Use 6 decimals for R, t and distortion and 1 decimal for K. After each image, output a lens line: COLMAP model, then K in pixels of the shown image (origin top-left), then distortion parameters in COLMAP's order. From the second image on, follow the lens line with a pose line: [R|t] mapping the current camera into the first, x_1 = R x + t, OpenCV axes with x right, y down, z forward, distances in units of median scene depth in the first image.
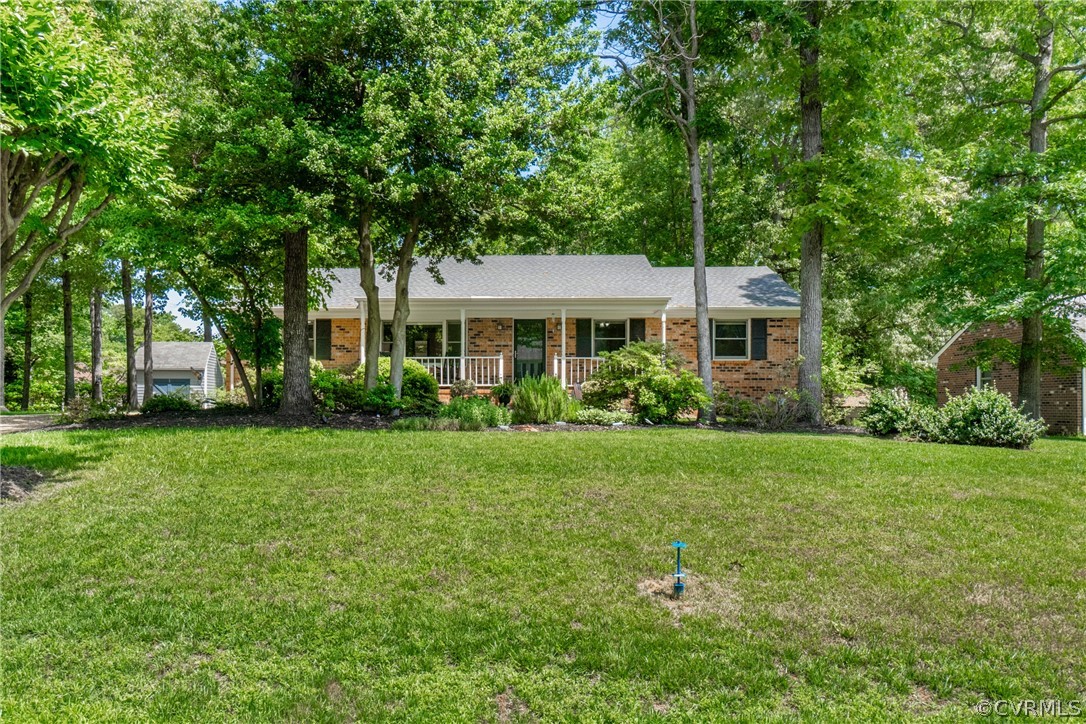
lens RADIAL K [[807.1, 0, 542.8], [0, 807.1, 365.2], [0, 0, 1]] dist [-0.004541, -0.000629]
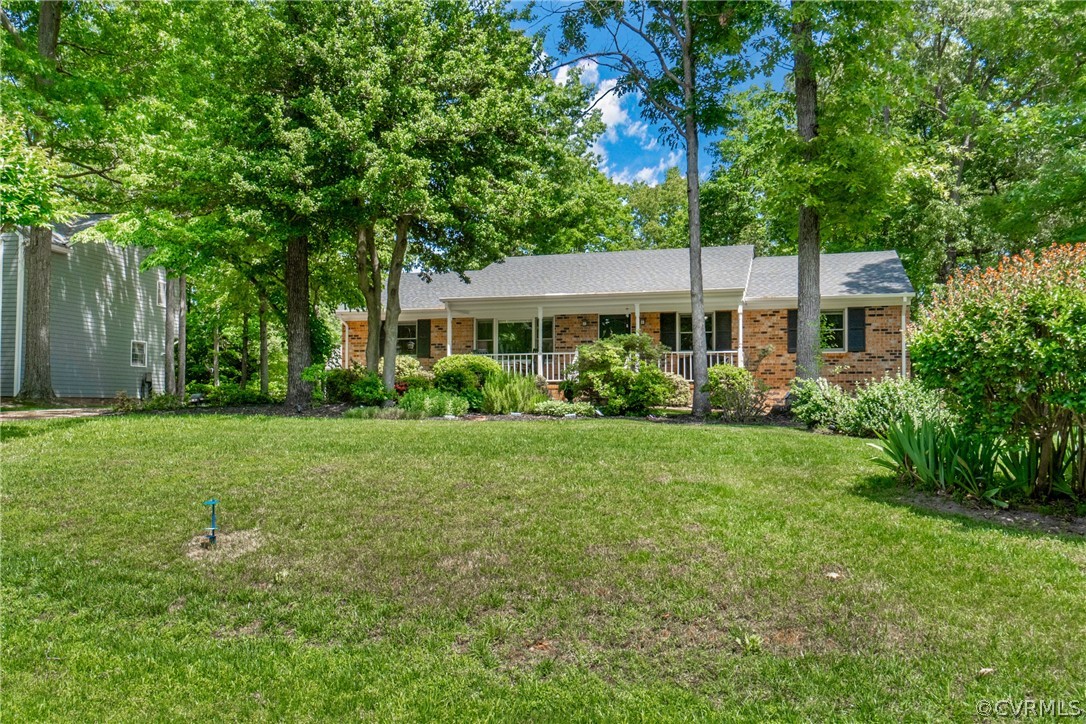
lens RADIAL K [[825.4, 0, 543.3], [0, 825.4, 360.4], [0, 0, 1]] dist [-0.015333, -0.002992]
pose [[0.966865, -0.011980, -0.255008, 0.171847], [0.010908, 0.999925, -0.005618, 0.004843], [0.255056, 0.002651, 0.966923, -0.010560]]
